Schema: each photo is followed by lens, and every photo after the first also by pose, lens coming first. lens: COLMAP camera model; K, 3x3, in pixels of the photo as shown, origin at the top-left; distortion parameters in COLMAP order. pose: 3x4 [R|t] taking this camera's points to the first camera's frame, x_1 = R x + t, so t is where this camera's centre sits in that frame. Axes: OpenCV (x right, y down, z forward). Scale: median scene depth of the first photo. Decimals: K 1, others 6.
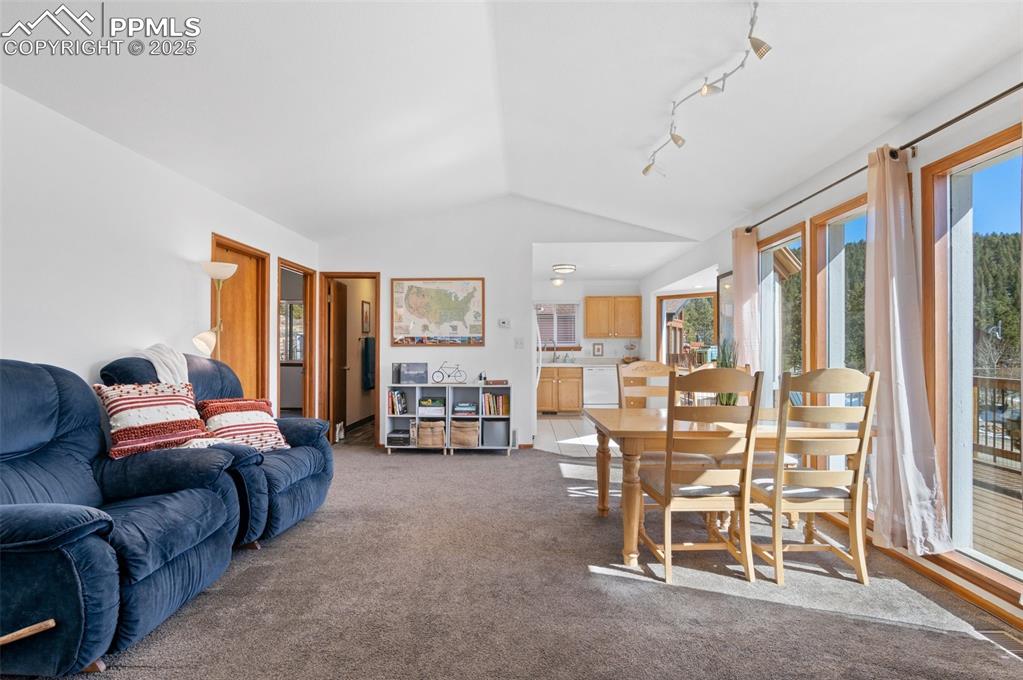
lens RADIAL K [[498.2, 0, 511.5], [0, 498.2, 340.0], [0, 0, 1]] dist [-0.001271, -0.000318]
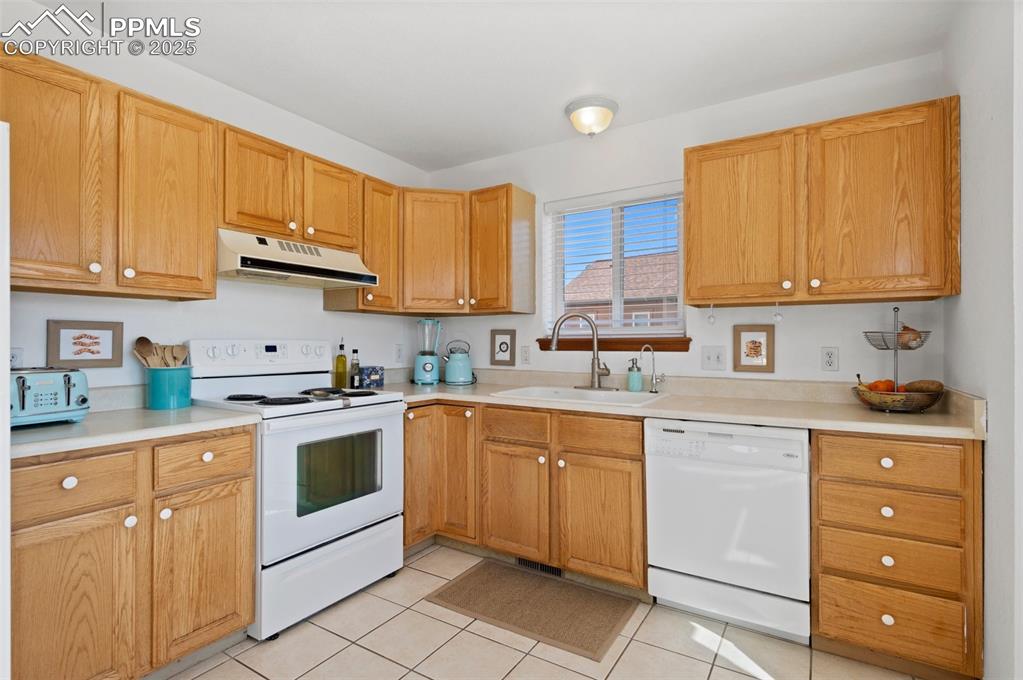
lens RADIAL K [[498.2, 0, 511.5], [0, 498.2, 340.0], [0, 0, 1]] dist [-0.001271, -0.000318]
pose [[0.861807, 0.000900, -0.507235, 0.201603], [0.005593, 0.999921, 0.011277, 0.011479], [0.507205, -0.012556, 0.861734, 0.709492]]
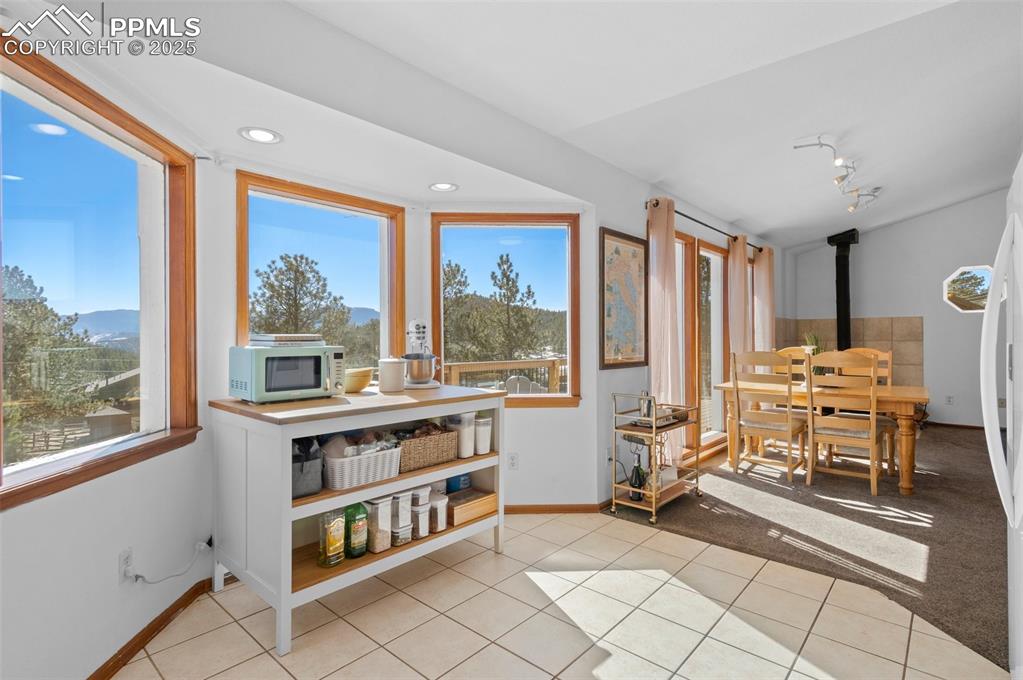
lens RADIAL K [[492.9, 0, 512.0], [0, 492.9, 337.2], [0, 0, 1]] dist [0.003972, 0.000888]
pose [[-0.759471, 0.004924, 0.650523, 0.049558], [-0.009980, 0.999765, -0.019218, 0.014310], [-0.650465, -0.021088, -0.759243, 0.928641]]
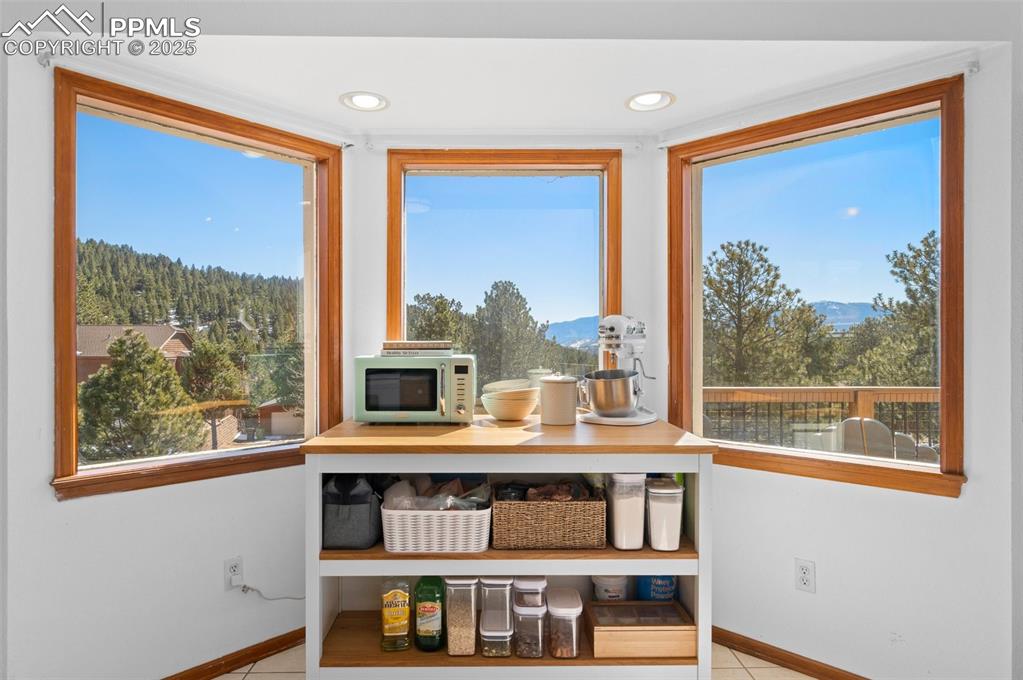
lens RADIAL K [[609.5, 0, 505.5], [0, 609.5, 347.3], [0, 0, 1]] dist [0.000322, 0.000927]
pose [[-0.042671, -0.002674, 0.999086, 0.049421], [-0.022473, 0.999746, 0.001716, 0.010158], [-0.998836, -0.022380, -0.042720, 0.771623]]
